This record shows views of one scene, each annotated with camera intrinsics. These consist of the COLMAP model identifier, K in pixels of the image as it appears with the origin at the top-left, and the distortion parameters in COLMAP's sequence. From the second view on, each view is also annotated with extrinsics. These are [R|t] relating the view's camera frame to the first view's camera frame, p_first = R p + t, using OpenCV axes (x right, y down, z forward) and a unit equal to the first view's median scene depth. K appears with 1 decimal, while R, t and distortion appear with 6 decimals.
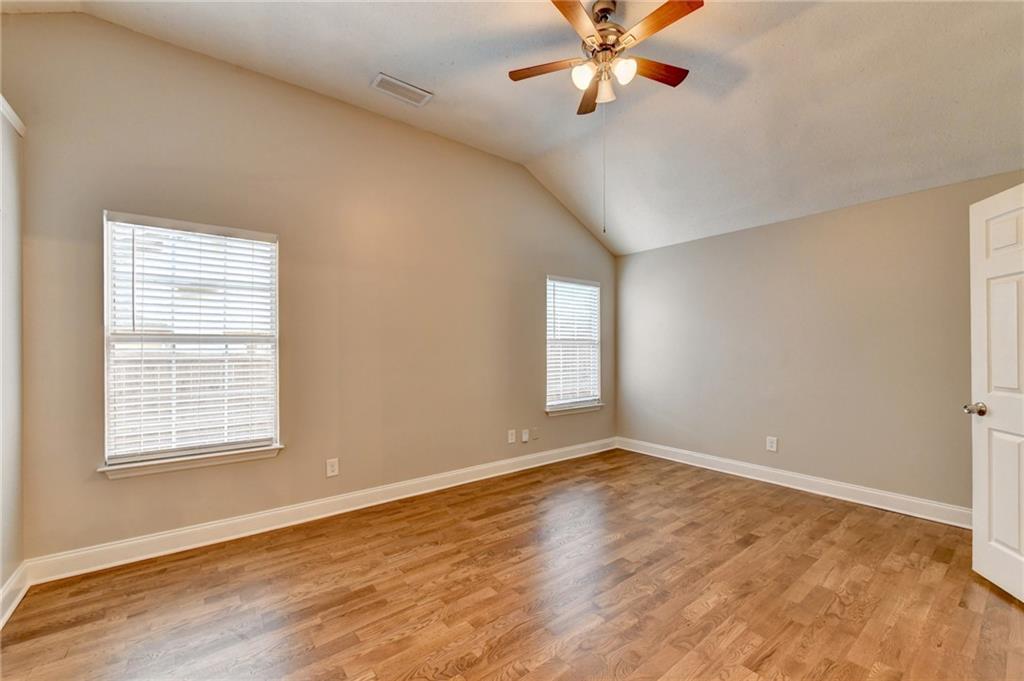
lens RADIAL K [[415.3, 0, 514.9], [0, 415.3, 346.2], [0, 0, 1]] dist [-0.008299, -0.000719]
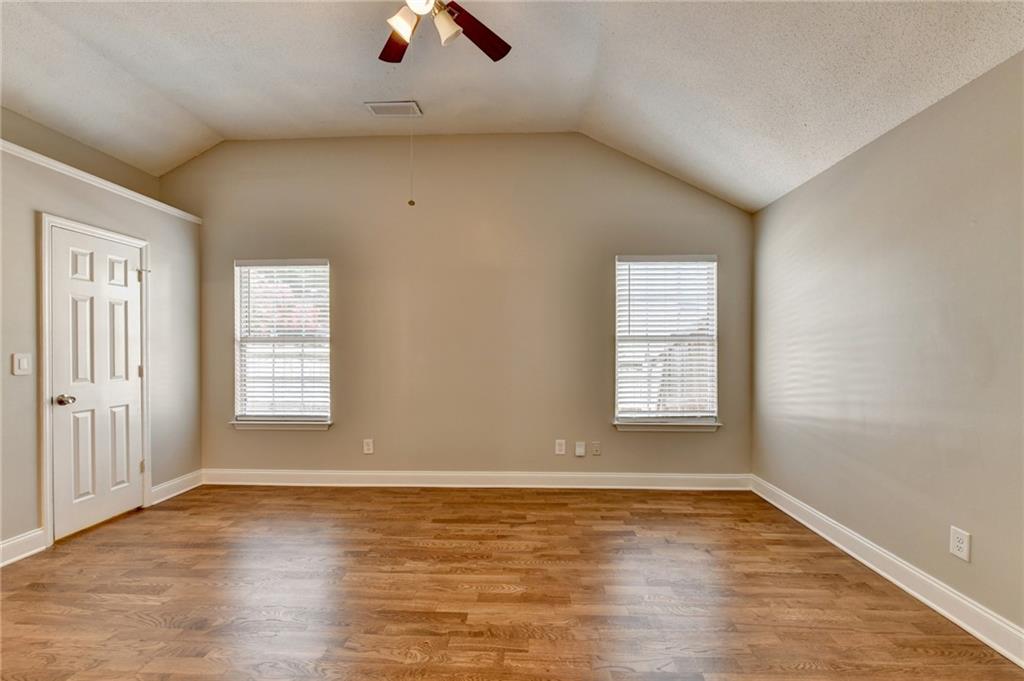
lens RADIAL K [[415.3, 0, 509.8], [0, 415.3, 346.0], [0, 0, 1]] dist [-0.008299, -0.000719]
pose [[0.762095, -0.001547, -0.647463, 0.525215], [0.003211, 0.999994, 0.001390, 0.002638], [0.647457, -0.003138, 0.762095, 0.290220]]
